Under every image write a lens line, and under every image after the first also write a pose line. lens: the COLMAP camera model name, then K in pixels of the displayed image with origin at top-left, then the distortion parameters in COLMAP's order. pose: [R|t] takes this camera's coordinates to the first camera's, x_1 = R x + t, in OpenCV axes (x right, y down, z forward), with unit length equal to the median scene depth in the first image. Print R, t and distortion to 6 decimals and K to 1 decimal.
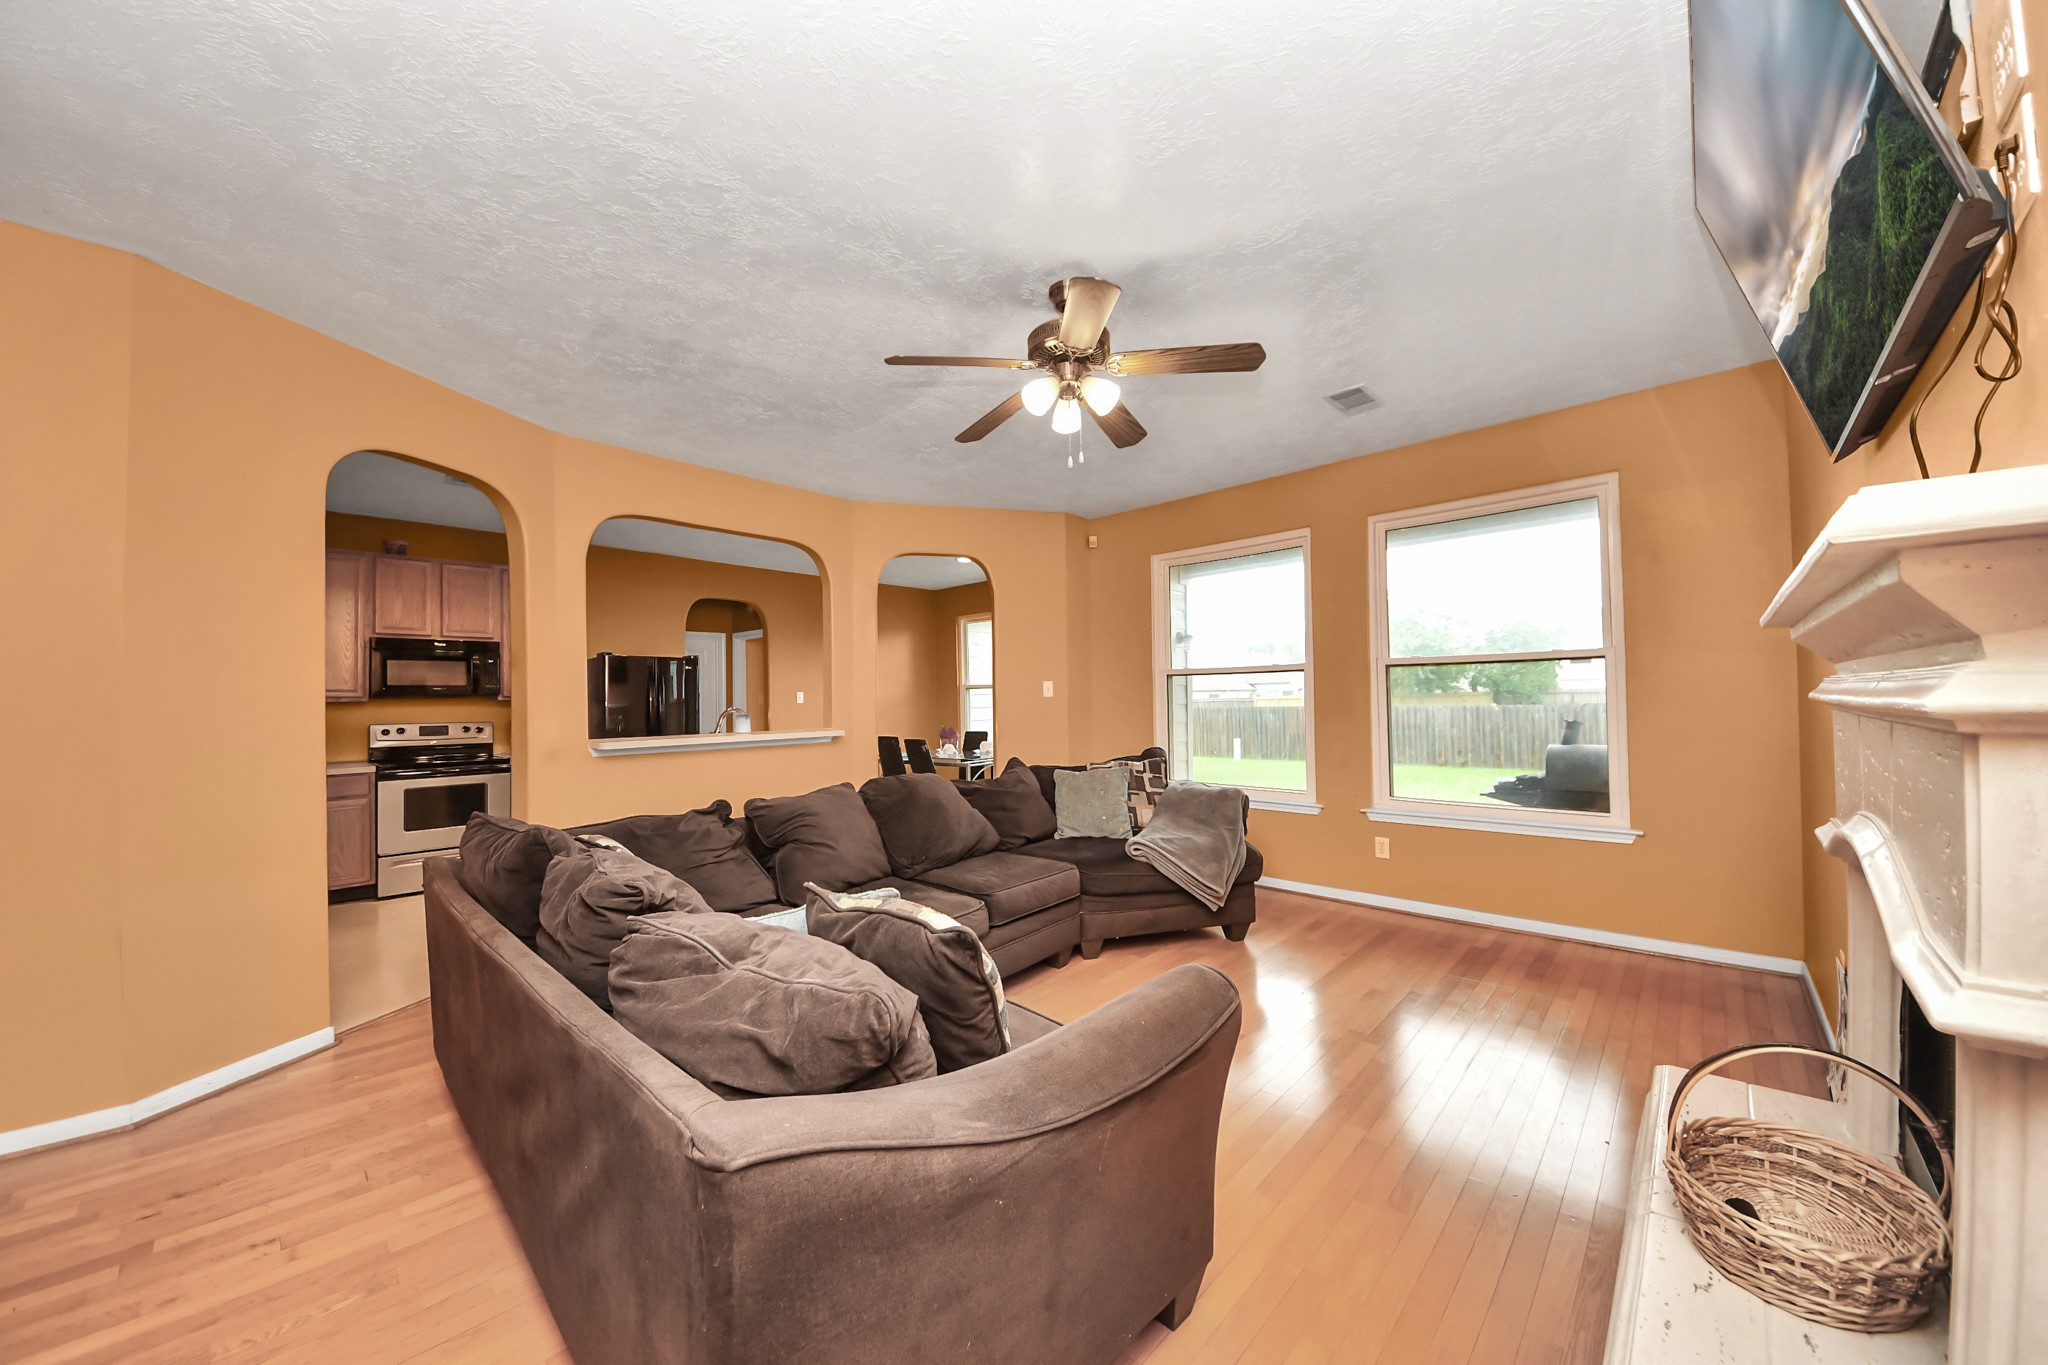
lens RADIAL K [[752.1, 0, 1041.5], [0, 752.1, 693.4], [0, 0, 1]] dist [-0.001300, -0.000322]
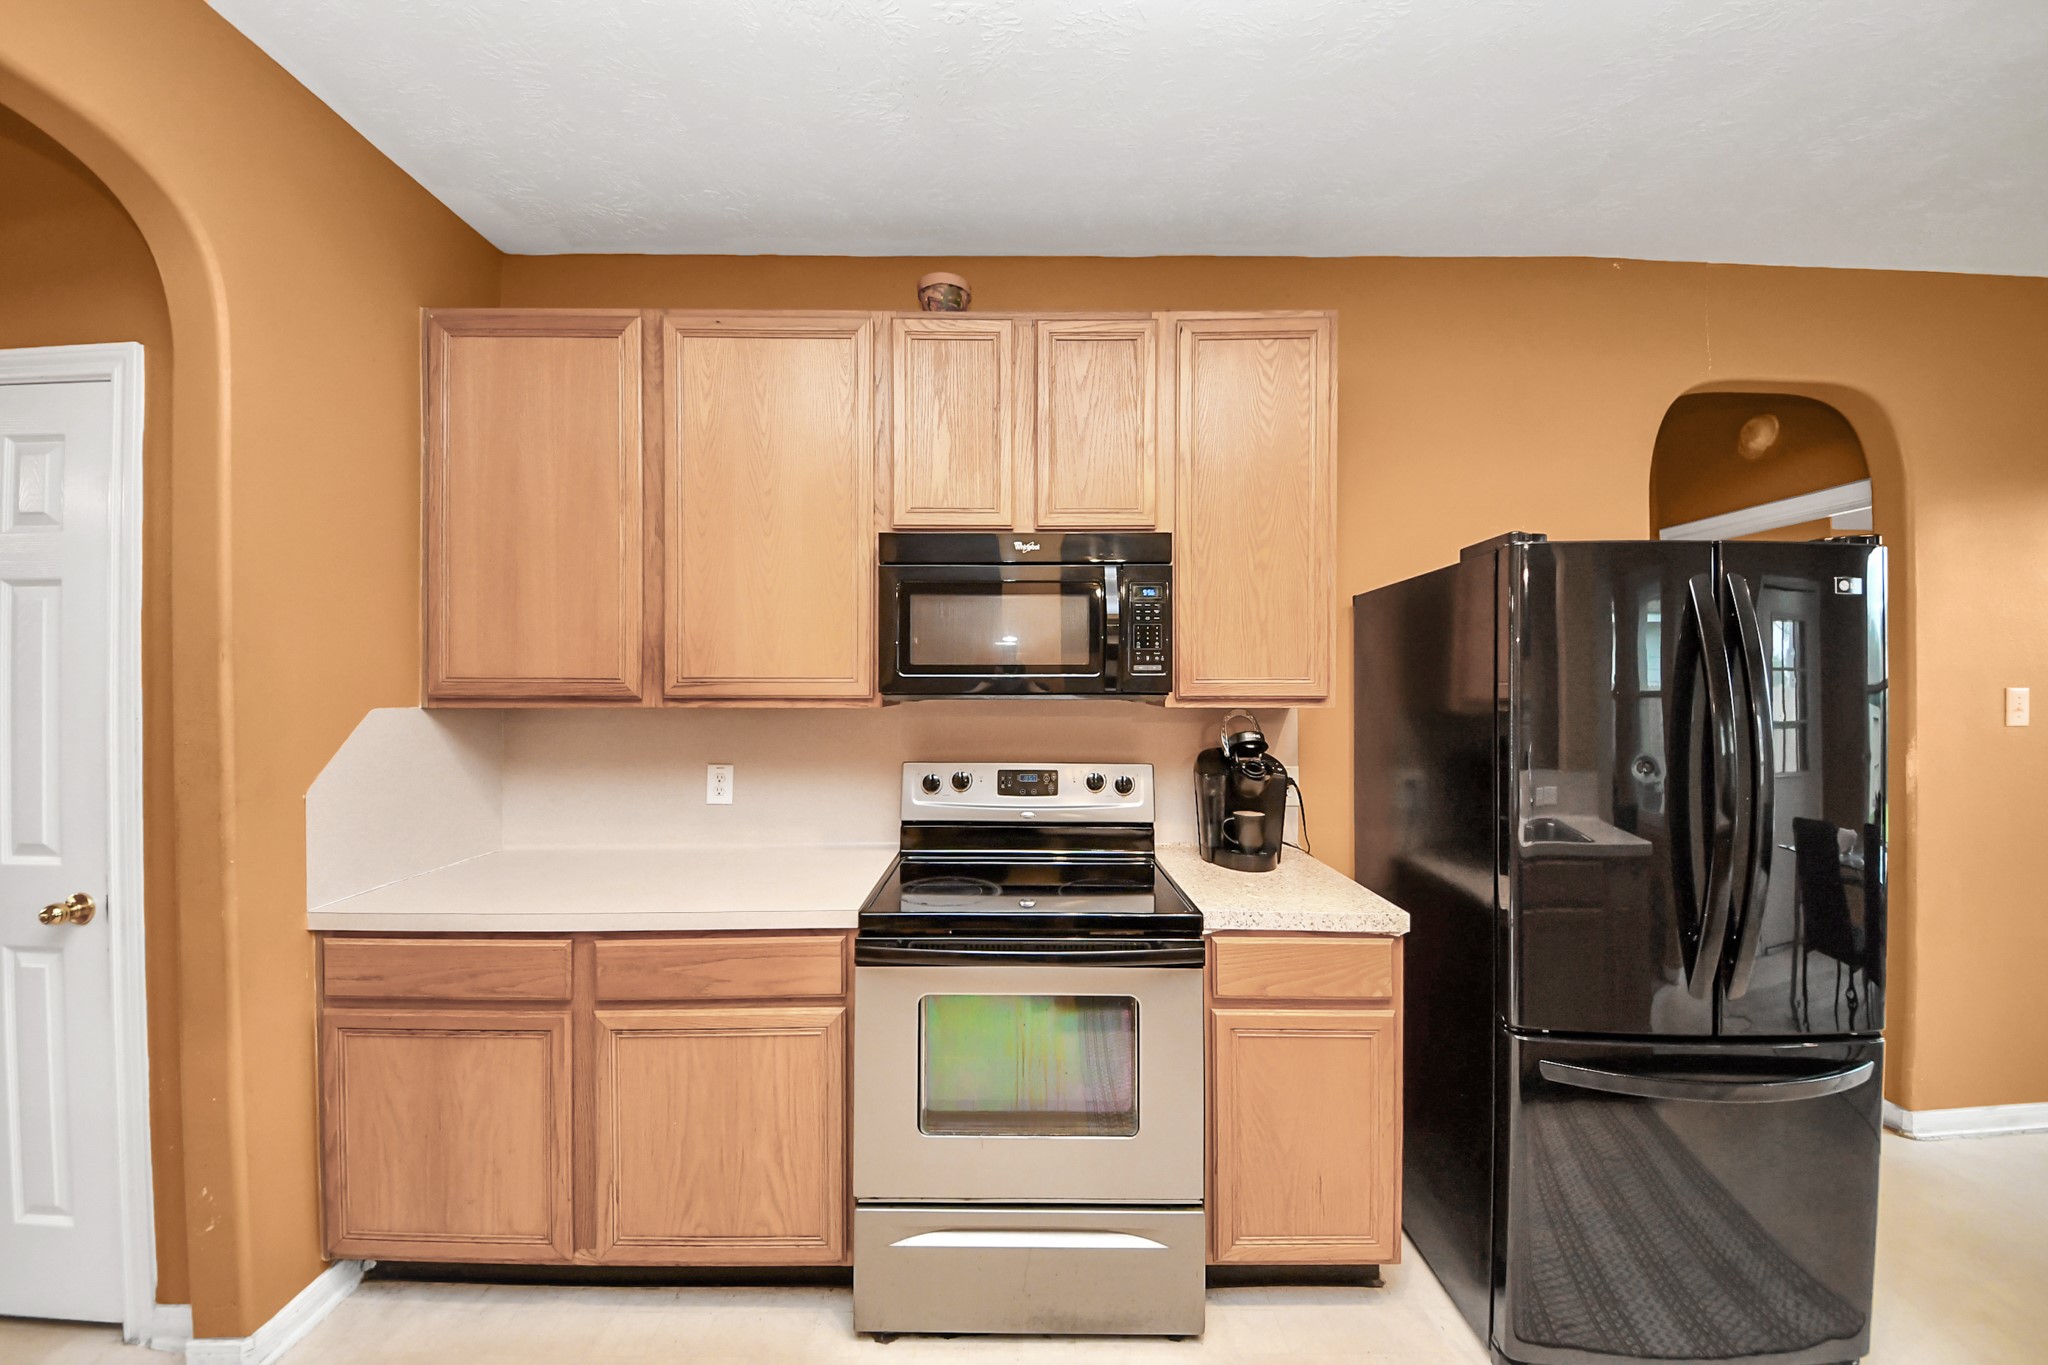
lens RADIAL K [[752.1, 0, 1009.9], [0, 752.1, 685.9], [0, 0, 1]] dist [-0.001300, -0.000322]
pose [[0.677140, 0.008516, -0.735805, -0.541914], [0.001108, 0.999920, 0.012593, -0.004913], [0.735854, -0.009342, 0.677076, 0.746412]]
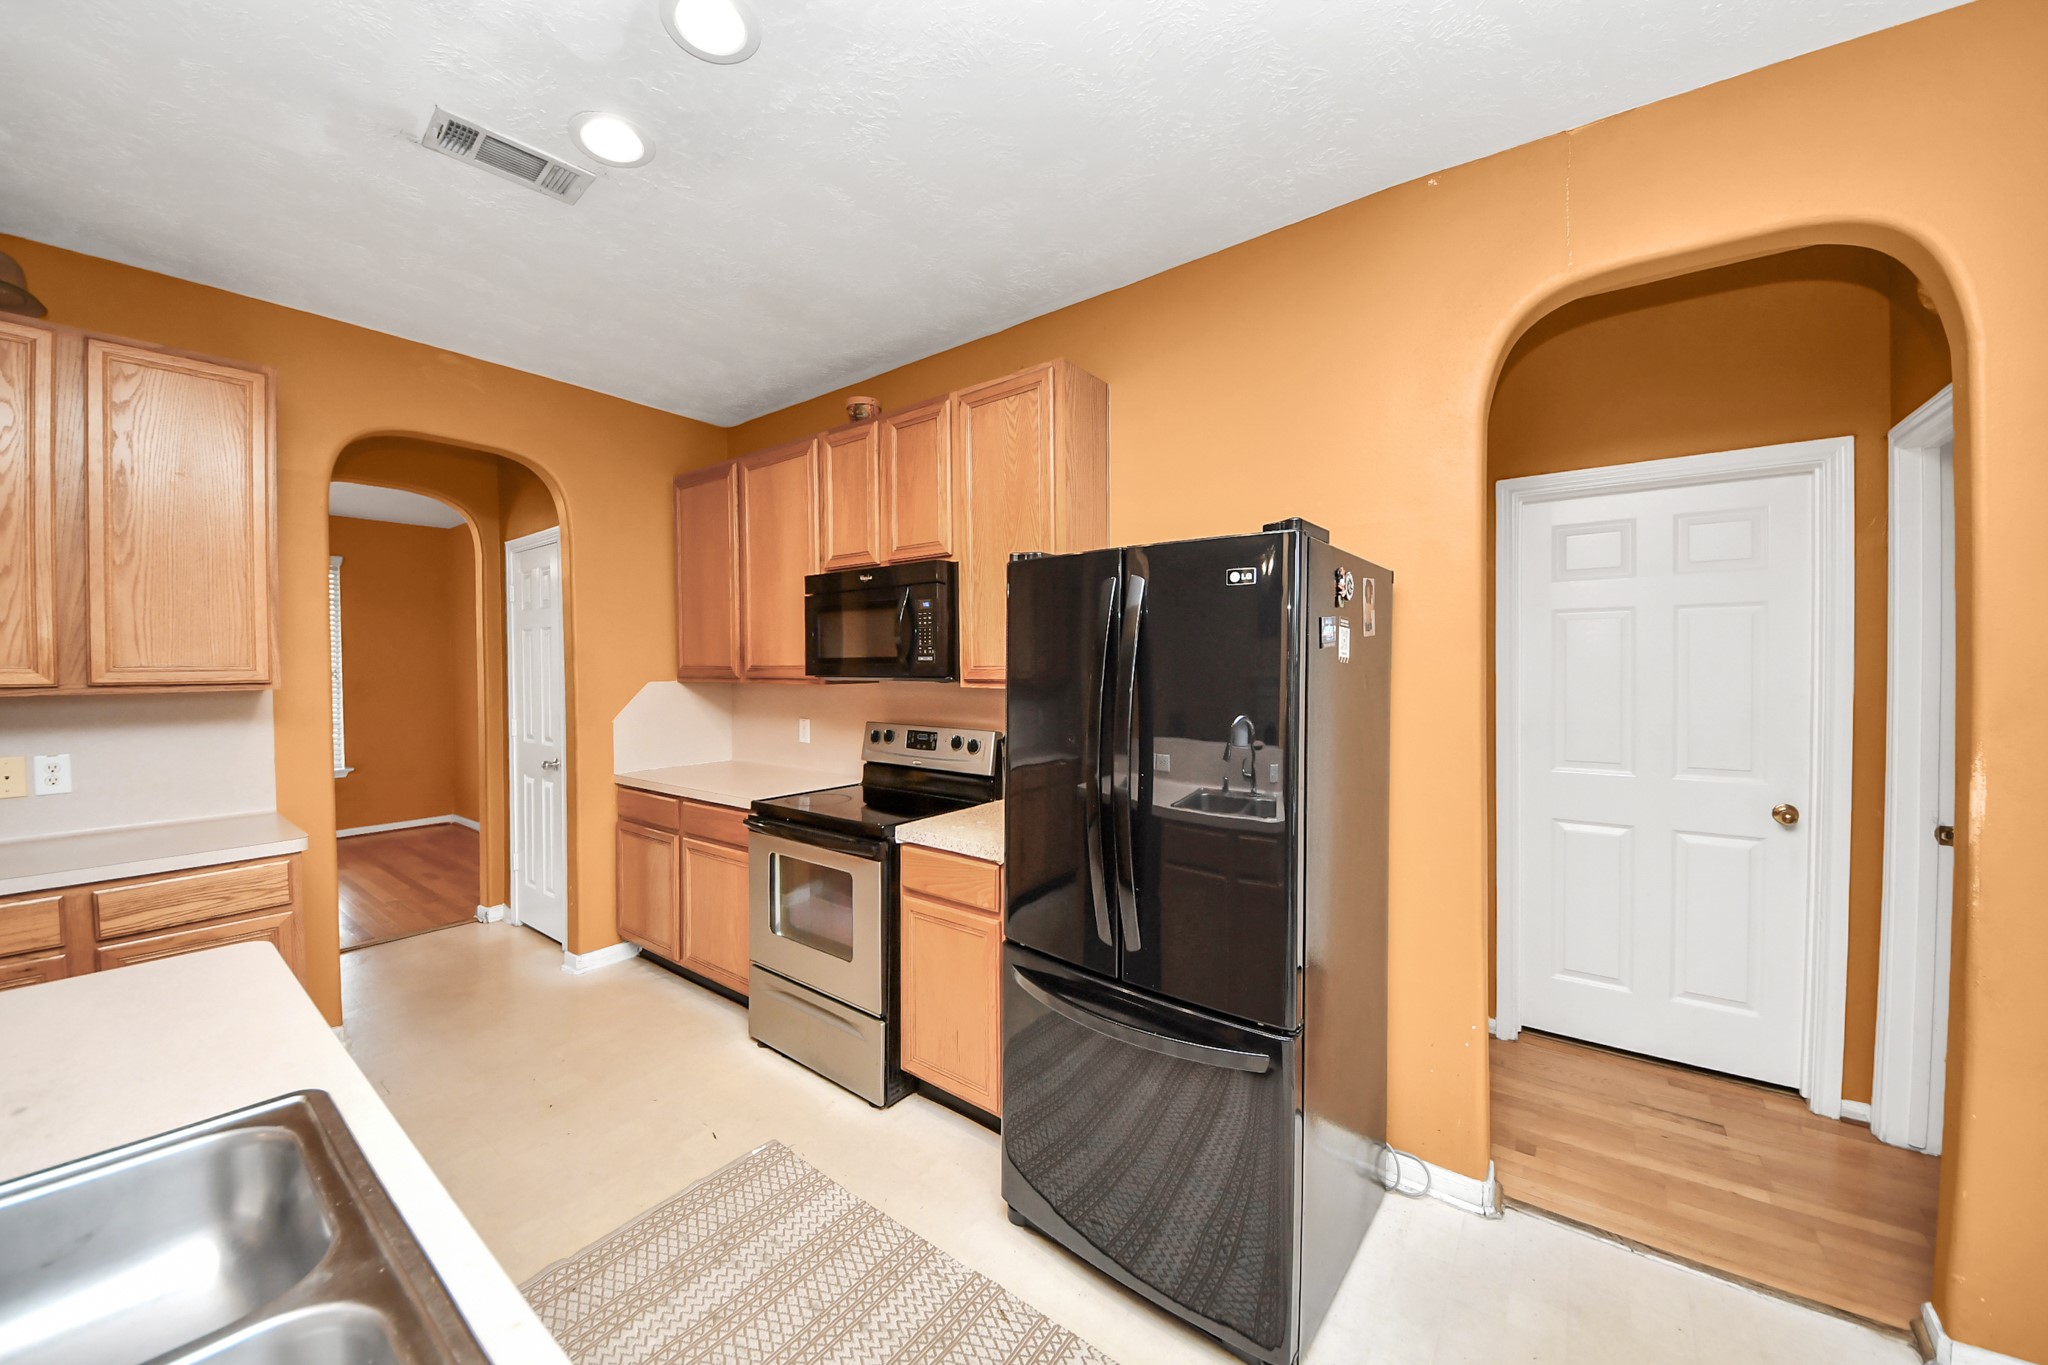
lens RADIAL K [[752.1, 0, 1011.3], [0, 752.1, 687.8], [0, 0, 1]] dist [-0.001300, -0.000322]
pose [[0.075183, 0.028355, -0.996767, -0.274885], [0.004131, 0.999578, 0.028747, -0.003237], [0.997161, -0.006279, 0.075034, 1.038218]]
